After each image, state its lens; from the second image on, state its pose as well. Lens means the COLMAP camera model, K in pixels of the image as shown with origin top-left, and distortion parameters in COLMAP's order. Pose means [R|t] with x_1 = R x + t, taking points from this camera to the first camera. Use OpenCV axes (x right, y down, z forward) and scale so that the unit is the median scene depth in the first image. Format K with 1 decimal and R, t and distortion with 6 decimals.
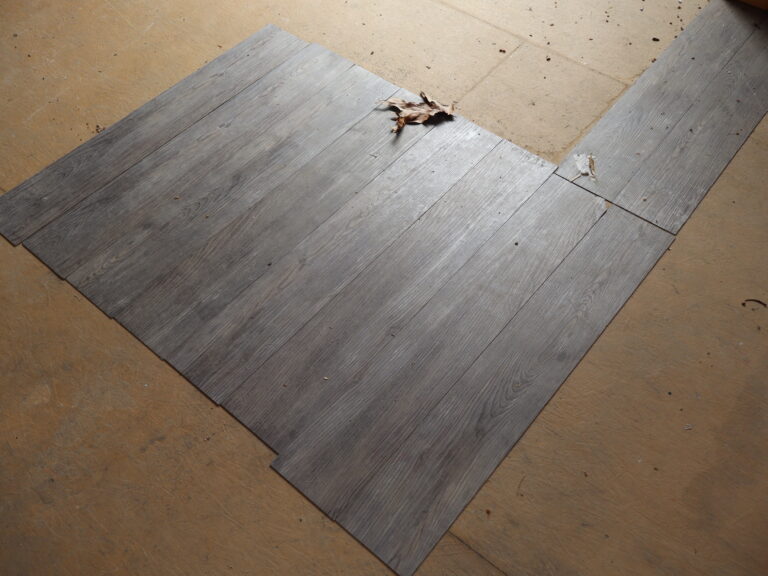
lens RADIAL K [[726.0, 0, 384.0], [0, 726.0, 288.0], [0, 0, 1]] dist [-0.004348, -0.001899]
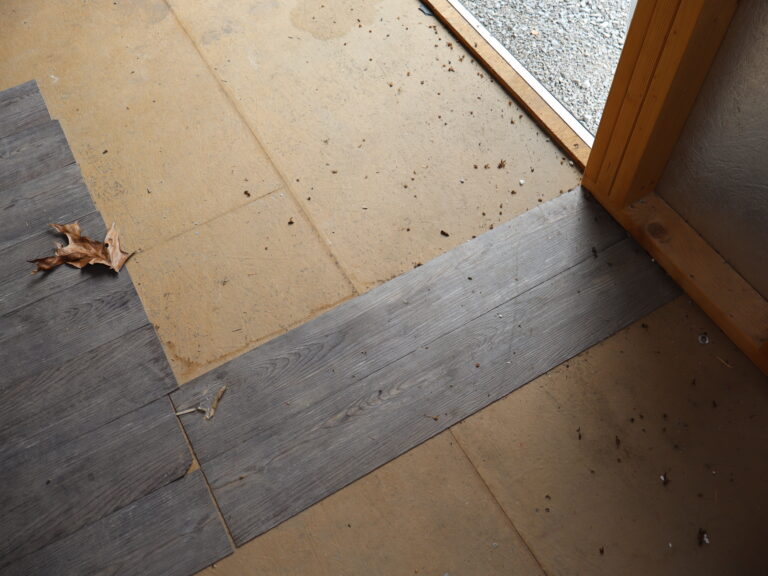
lens RADIAL K [[726.0, 0, 384.0], [0, 726.0, 288.0], [0, 0, 1]] dist [-0.004348, -0.001899]
pose [[0.930774, 0.303272, -0.204173, 0.503468], [-0.284841, 0.951648, 0.115028, -0.370798], [0.229185, -0.048908, 0.972153, 0.274993]]
